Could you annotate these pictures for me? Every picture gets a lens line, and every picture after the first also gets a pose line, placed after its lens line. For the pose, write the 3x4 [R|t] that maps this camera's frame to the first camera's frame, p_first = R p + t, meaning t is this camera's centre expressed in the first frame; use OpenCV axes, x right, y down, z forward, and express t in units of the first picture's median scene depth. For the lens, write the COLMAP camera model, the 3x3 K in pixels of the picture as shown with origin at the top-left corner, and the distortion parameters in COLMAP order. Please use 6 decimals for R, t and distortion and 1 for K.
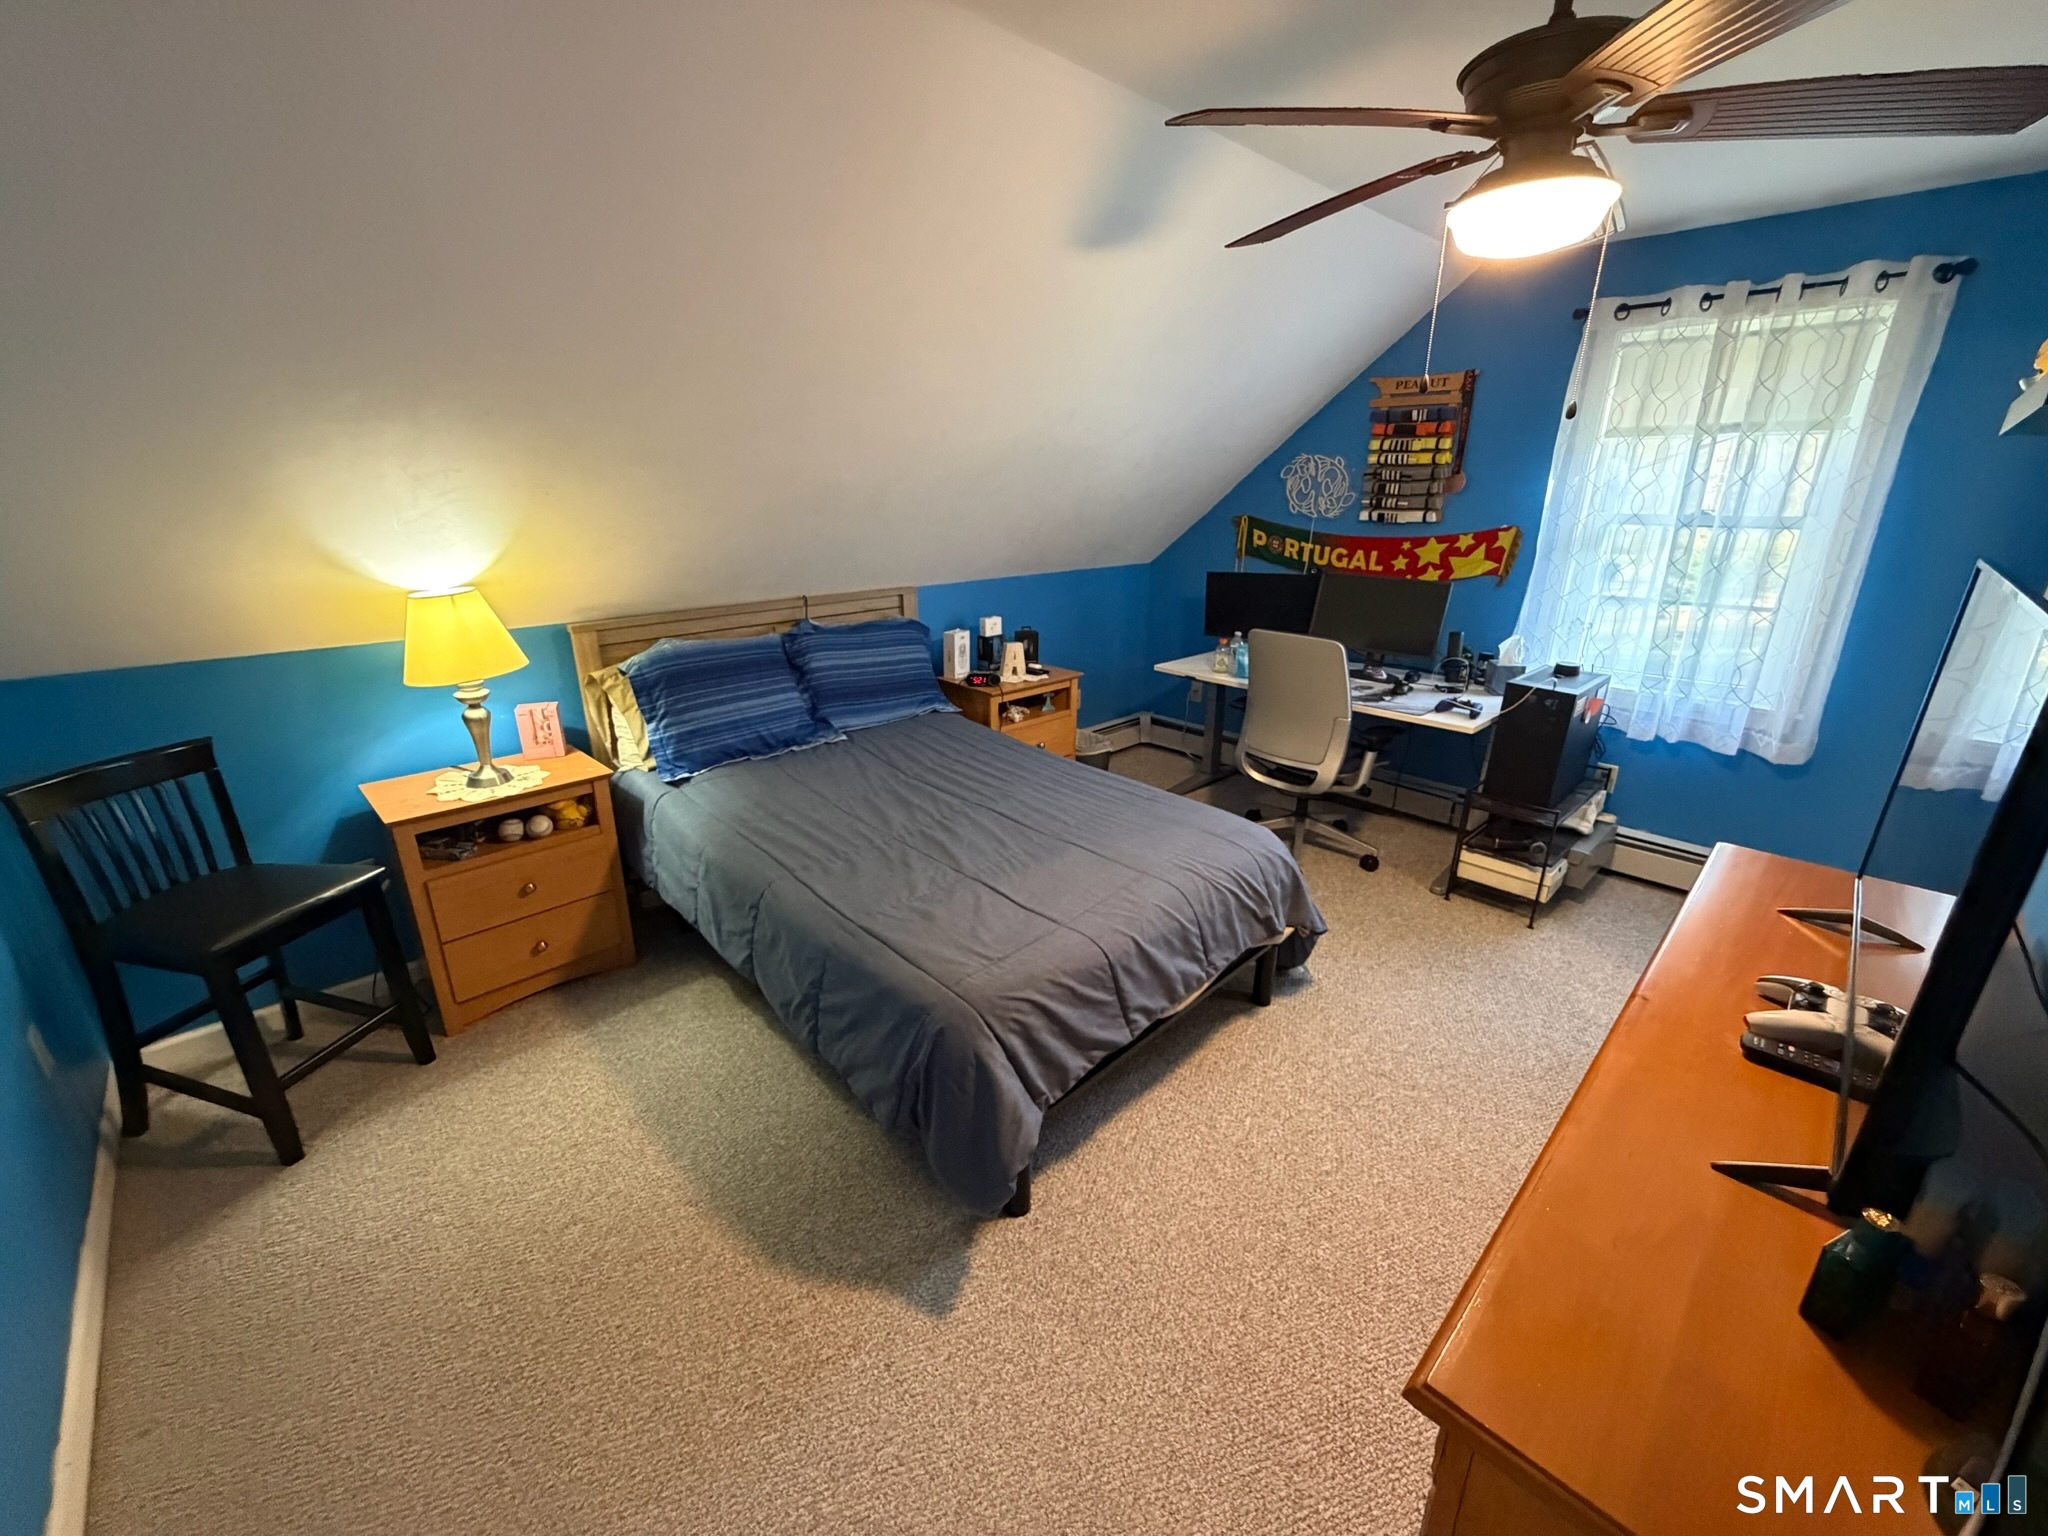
lens RADIAL K [[817.1, 0, 1017.2], [0, 817.1, 764.9], [0, 0, 1]] dist [-0.000424, -0.000205]
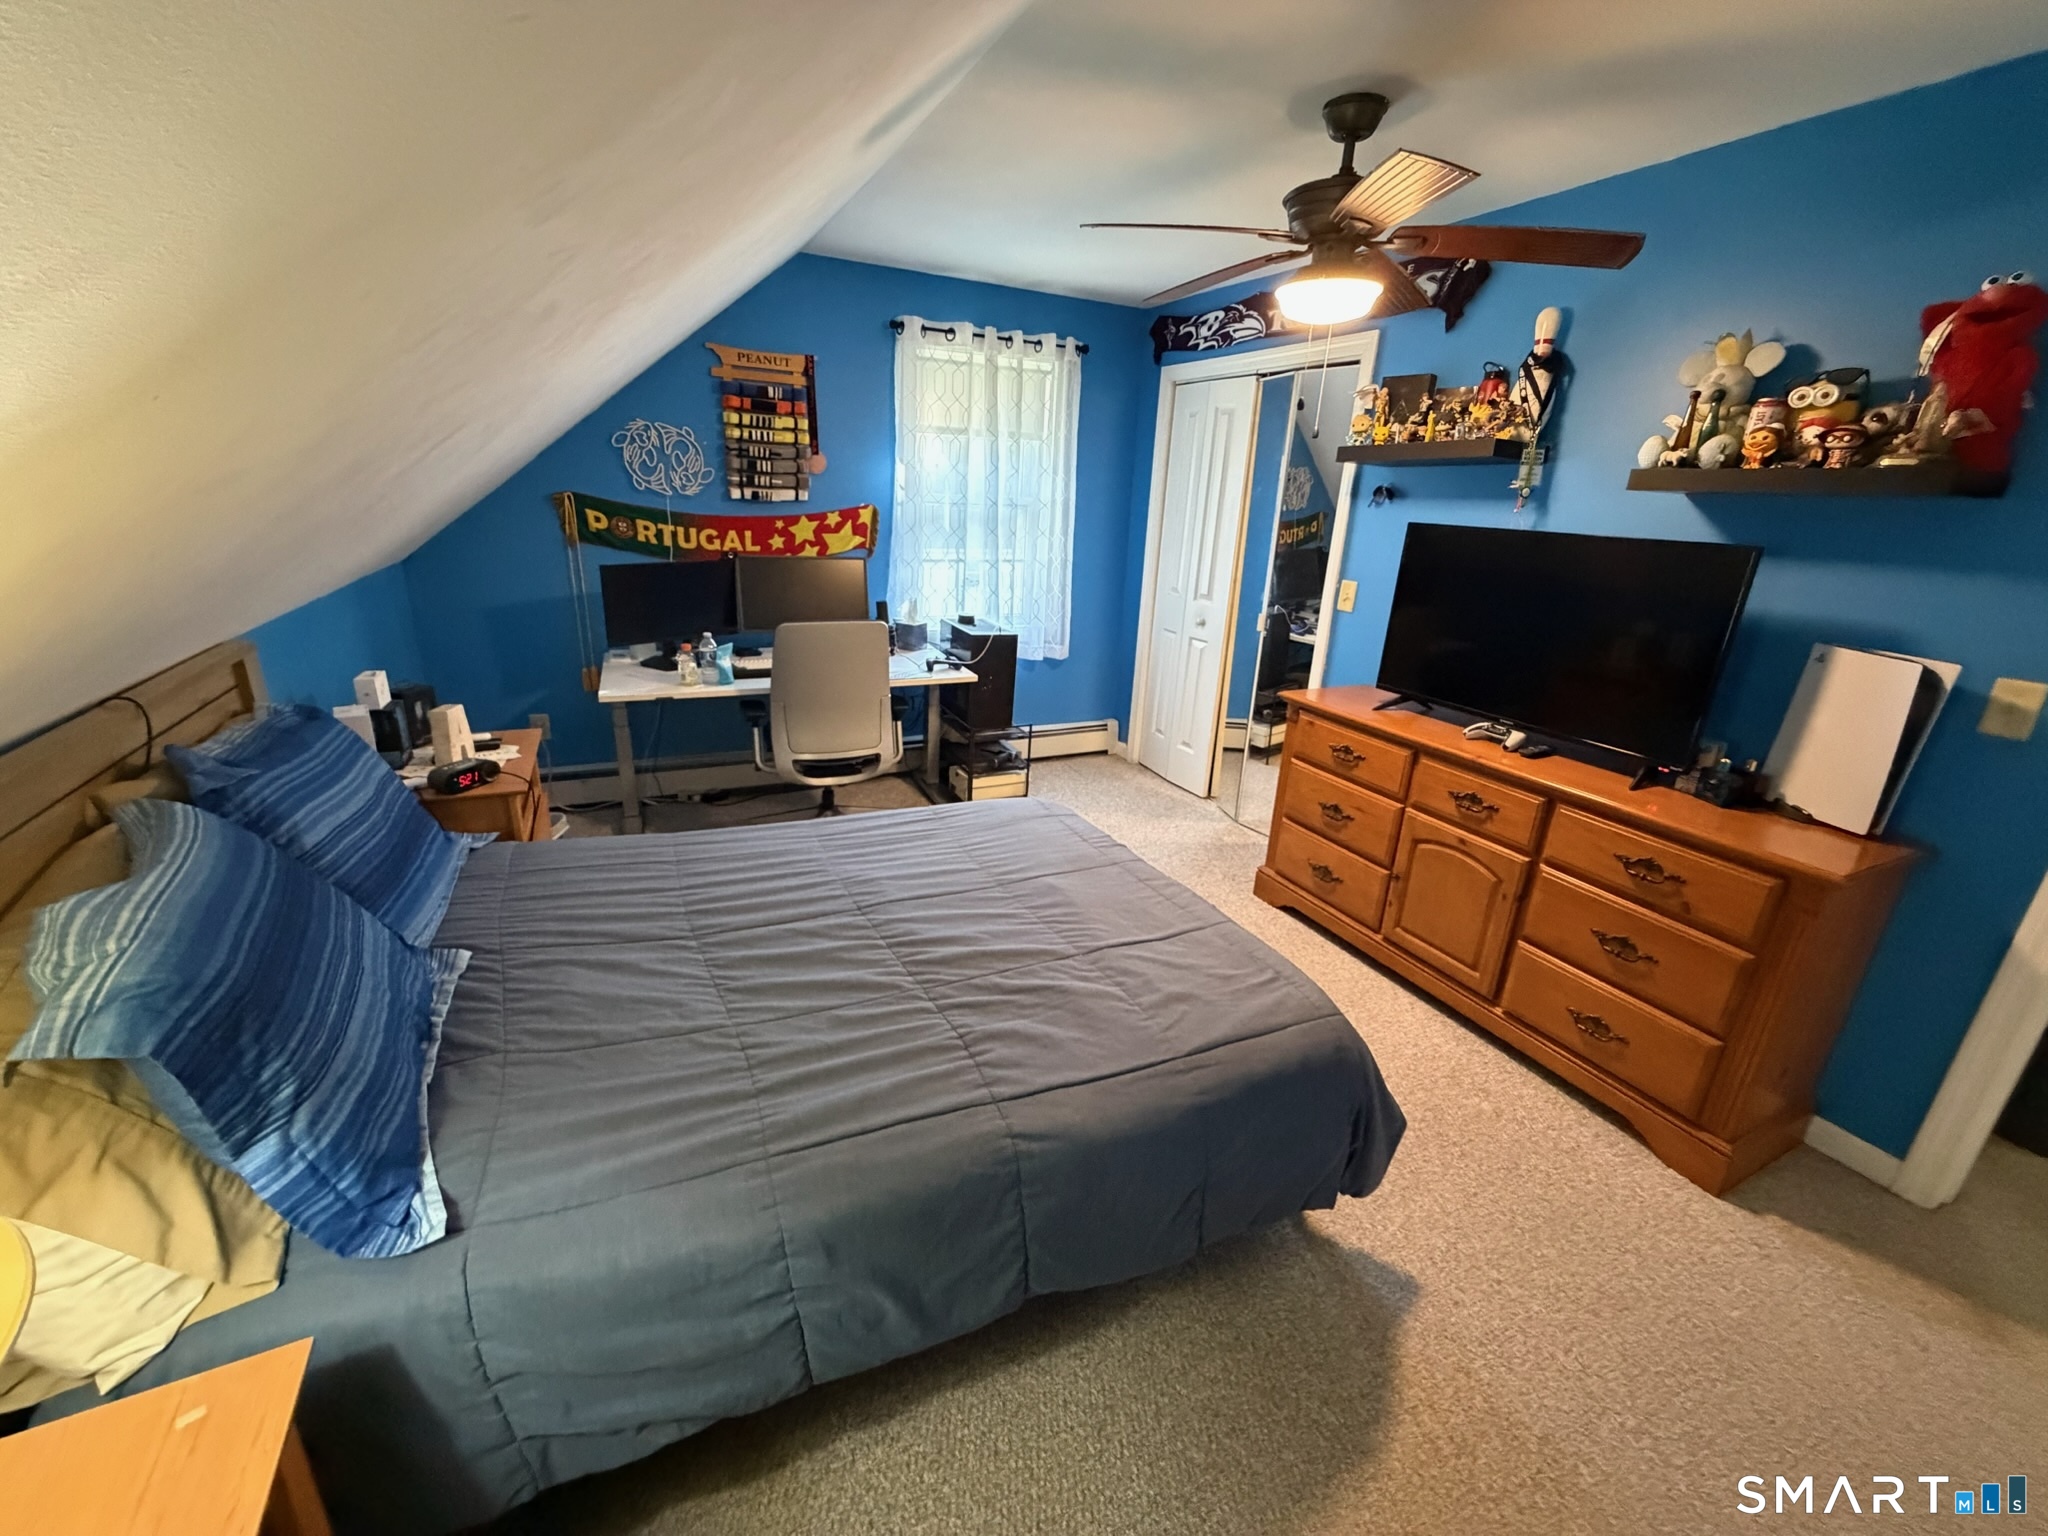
lens RADIAL K [[817.1, 0, 1017.2], [0, 817.1, 764.9], [0, 0, 1]] dist [-0.000424, -0.000205]
pose [[0.315148, -0.293303, 0.902582, -0.432997], [0.266446, 0.940139, 0.212475, -0.129684], [-0.910872, 0.173528, 0.374433, 0.422112]]
